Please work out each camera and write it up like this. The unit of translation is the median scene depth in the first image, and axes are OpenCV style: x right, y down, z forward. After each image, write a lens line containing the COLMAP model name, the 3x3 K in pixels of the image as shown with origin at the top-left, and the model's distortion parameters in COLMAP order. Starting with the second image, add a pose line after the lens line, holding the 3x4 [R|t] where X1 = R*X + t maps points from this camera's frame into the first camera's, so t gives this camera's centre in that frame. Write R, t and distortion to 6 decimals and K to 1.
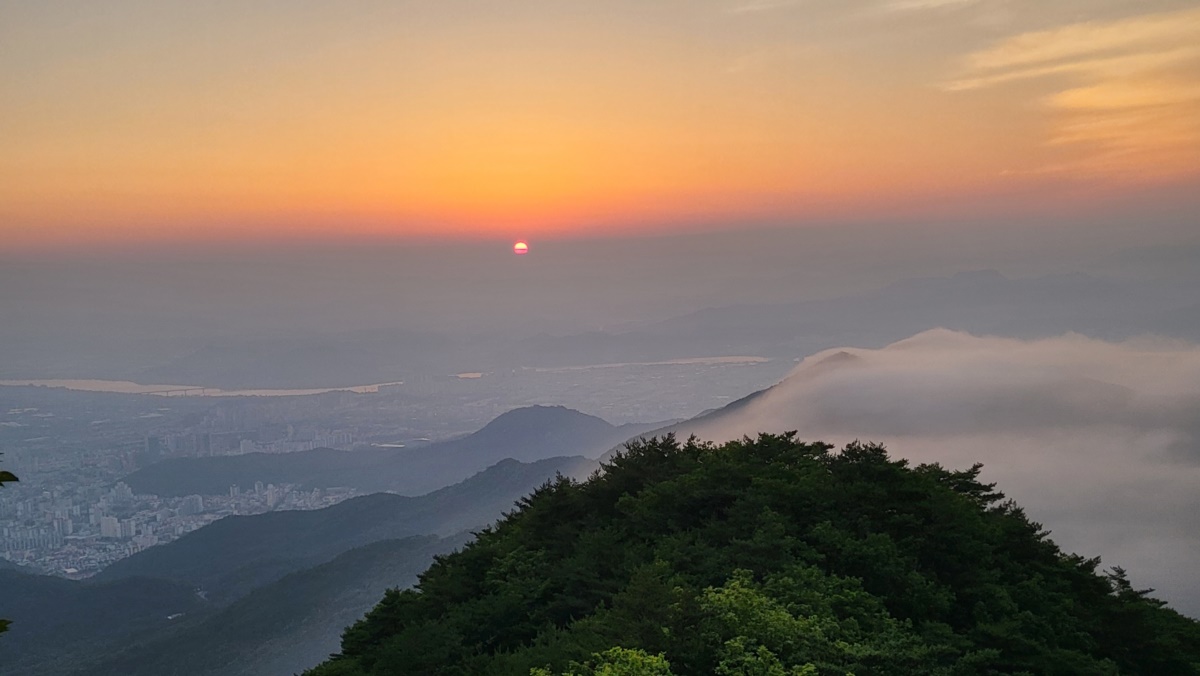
lens RADIAL K [[1315.9, 0, 600.0], [0, 1315.9, 338.0], [0, 0, 1]] dist [0.040894, -0.378841]
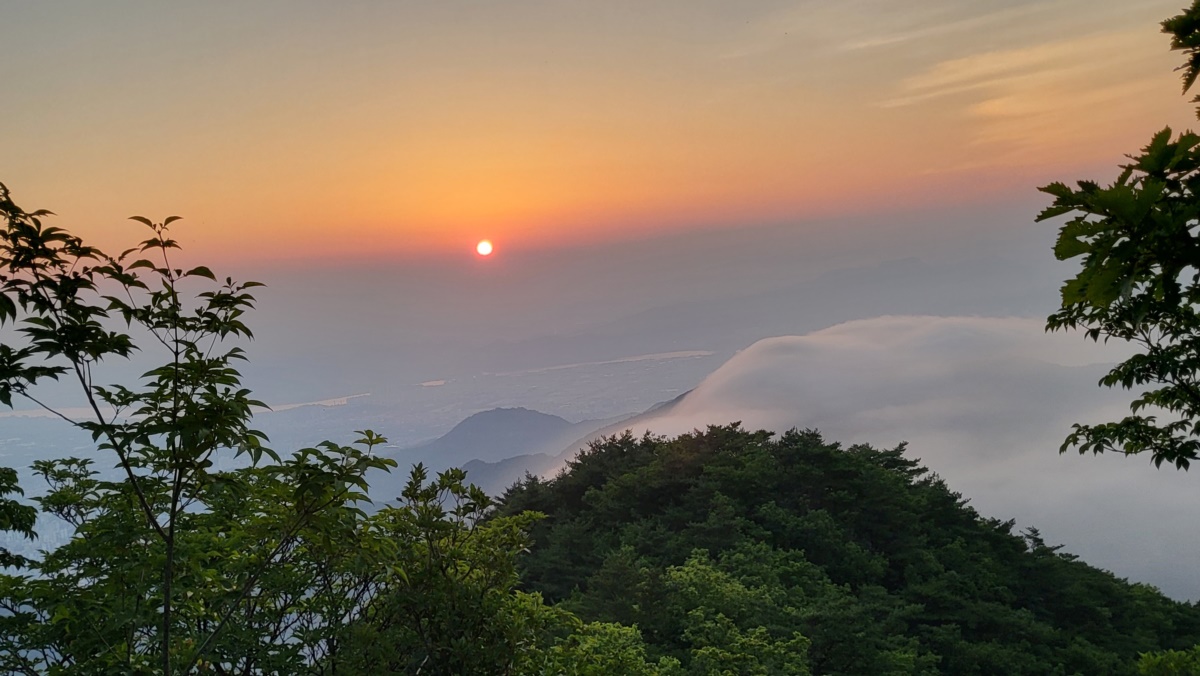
lens RADIAL K [[1377.3, 0, 592.4], [0, 1377.3, 333.1], [0, 0, 1]] dist [0.090785, -0.526213]
pose [[0.997591, -0.057124, 0.039361, -0.018497], [0.056654, 0.998310, 0.012965, -0.028343], [-0.040035, -0.010704, 0.999141, -0.169149]]
